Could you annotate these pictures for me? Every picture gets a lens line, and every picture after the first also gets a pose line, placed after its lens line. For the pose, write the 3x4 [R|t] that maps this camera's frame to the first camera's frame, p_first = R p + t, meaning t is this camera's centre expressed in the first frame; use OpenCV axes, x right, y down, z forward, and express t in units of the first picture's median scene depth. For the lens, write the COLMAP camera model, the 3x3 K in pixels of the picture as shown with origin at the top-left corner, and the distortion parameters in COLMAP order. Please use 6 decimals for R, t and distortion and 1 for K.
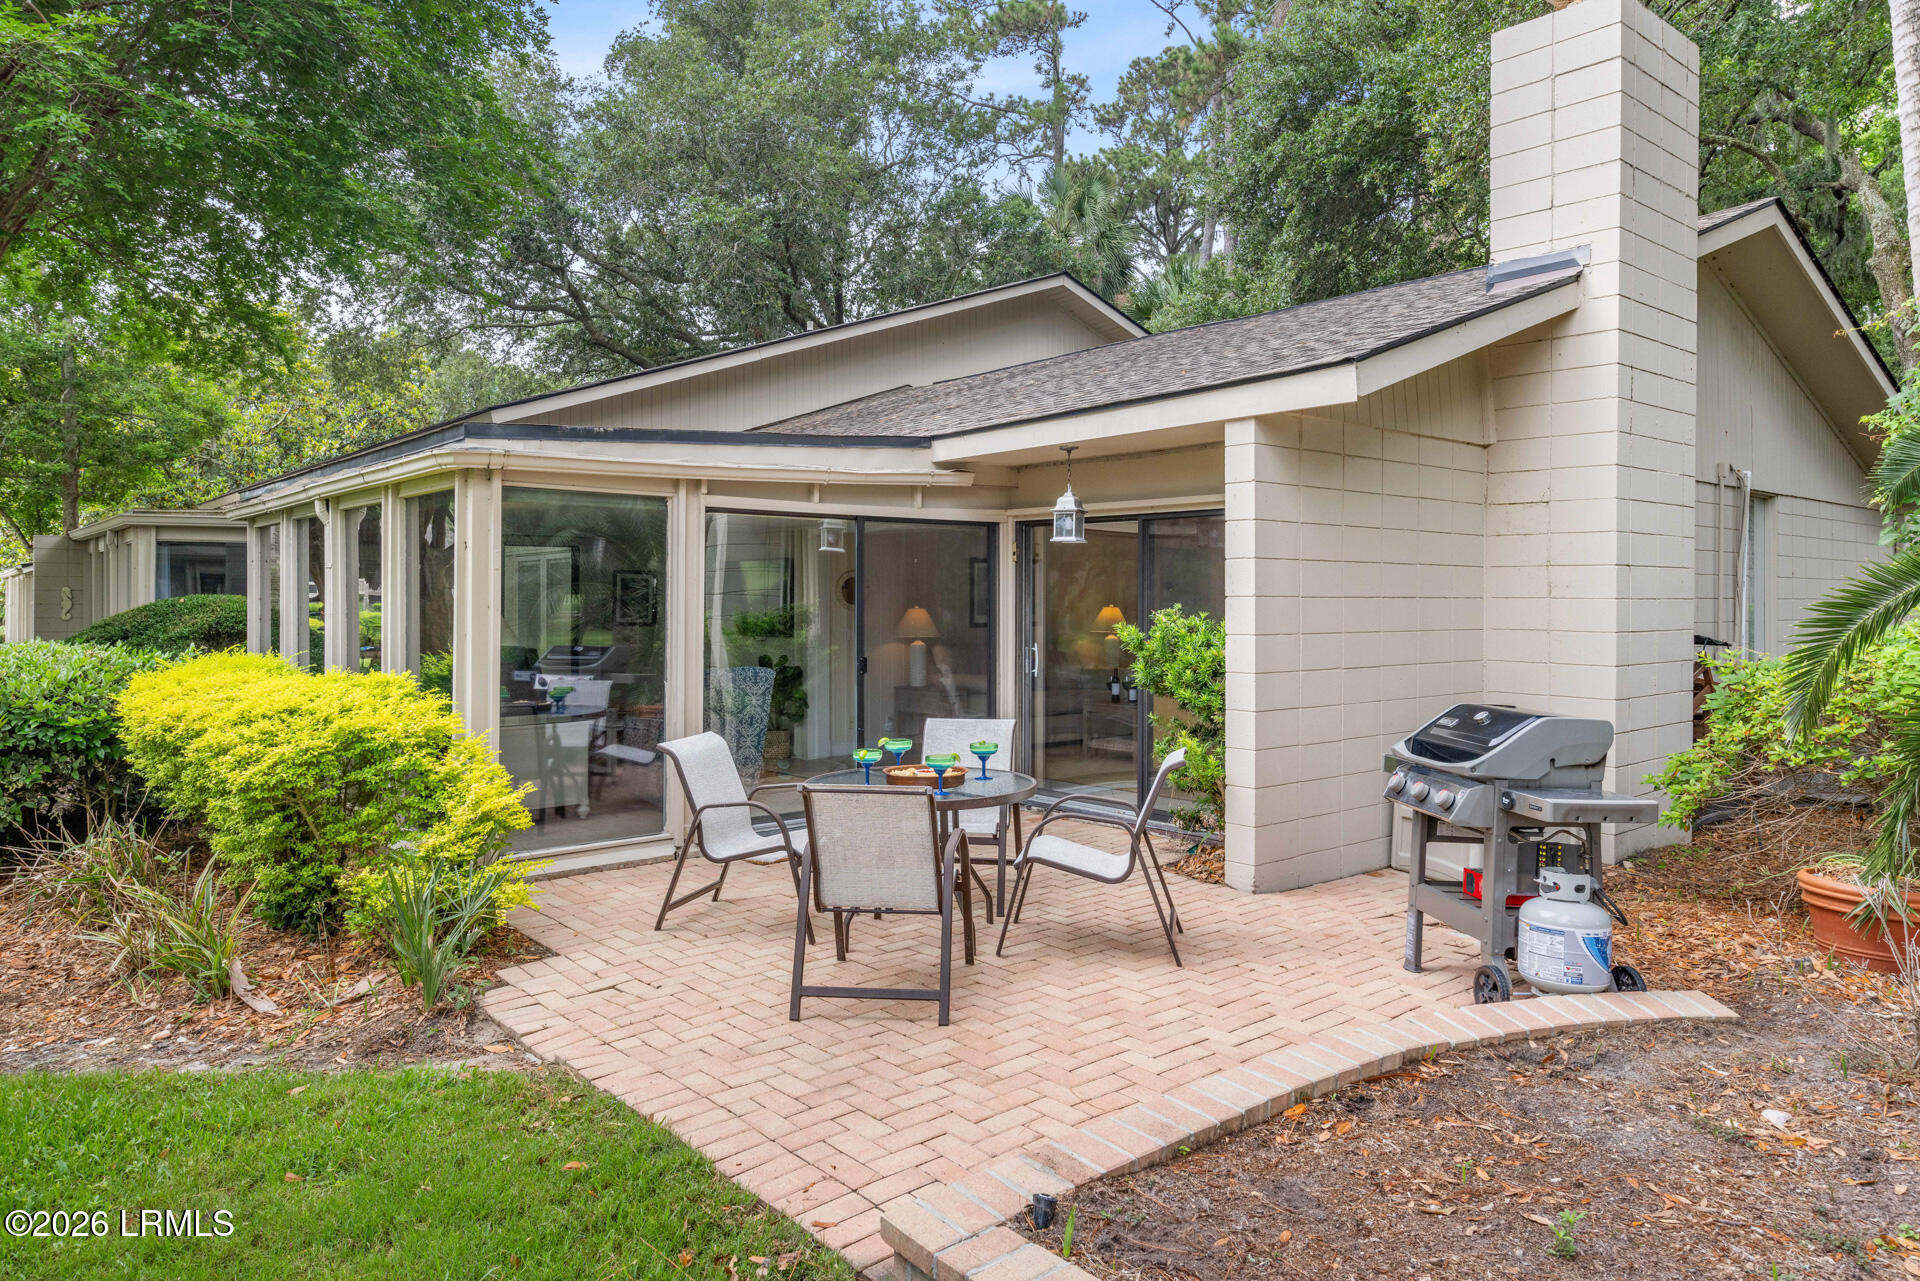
lens RADIAL K [[1257.1, 0, 959.8], [0, 1257.1, 602.9], [0, 0, 1]] dist [-0.001887, 0.001167]
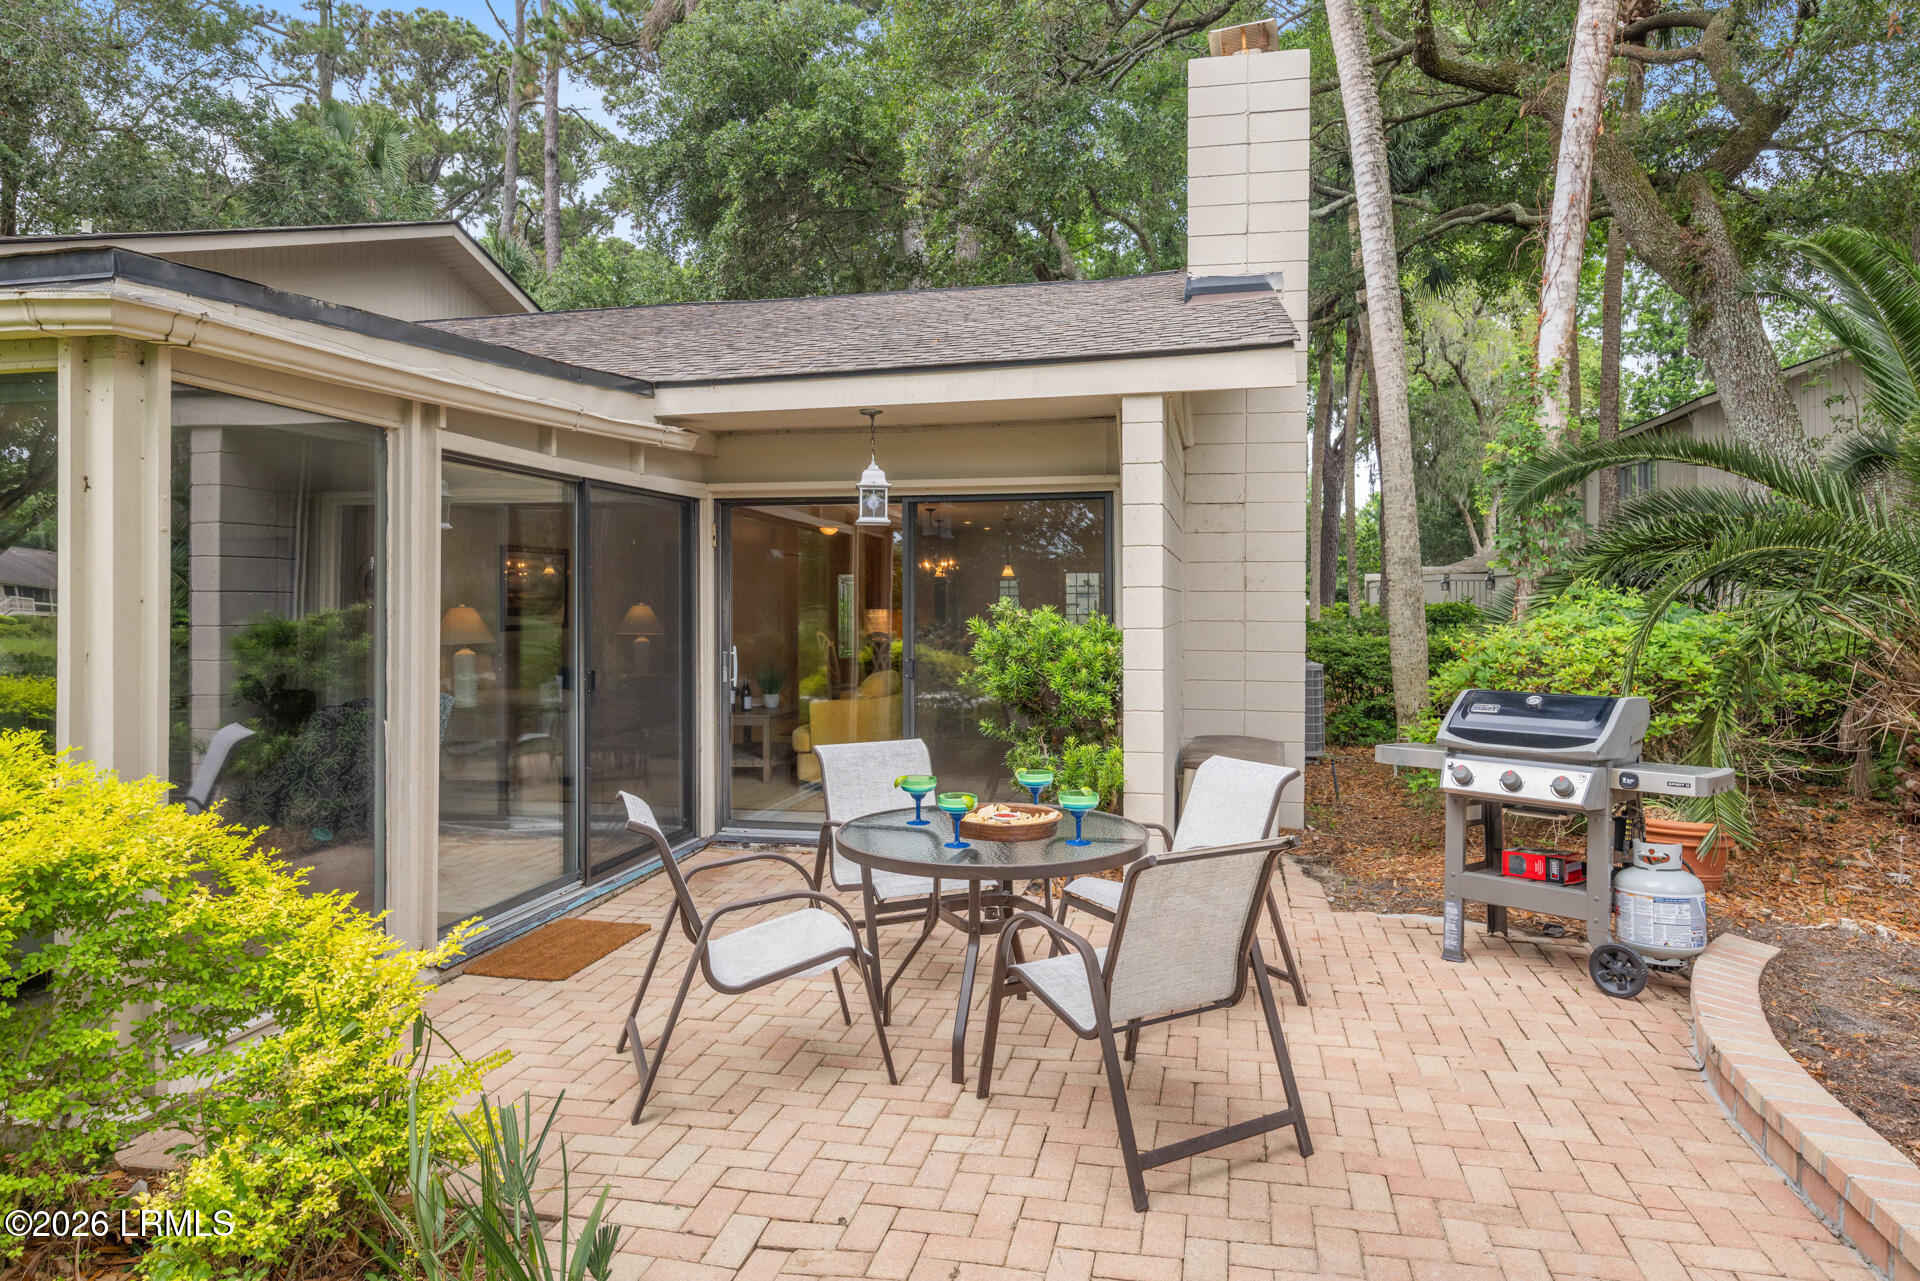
lens RADIAL K [[1191.6, 0, 963.0], [0, 1191.6, 604.6], [0, 0, 1]] dist [0.004056, 0.000031]
pose [[0.791048, -0.004314, 0.611738, -0.366292], [0.004730, 0.999988, 0.000936, 0.005465], [-0.611735, 0.002153, 0.791060, 0.342889]]
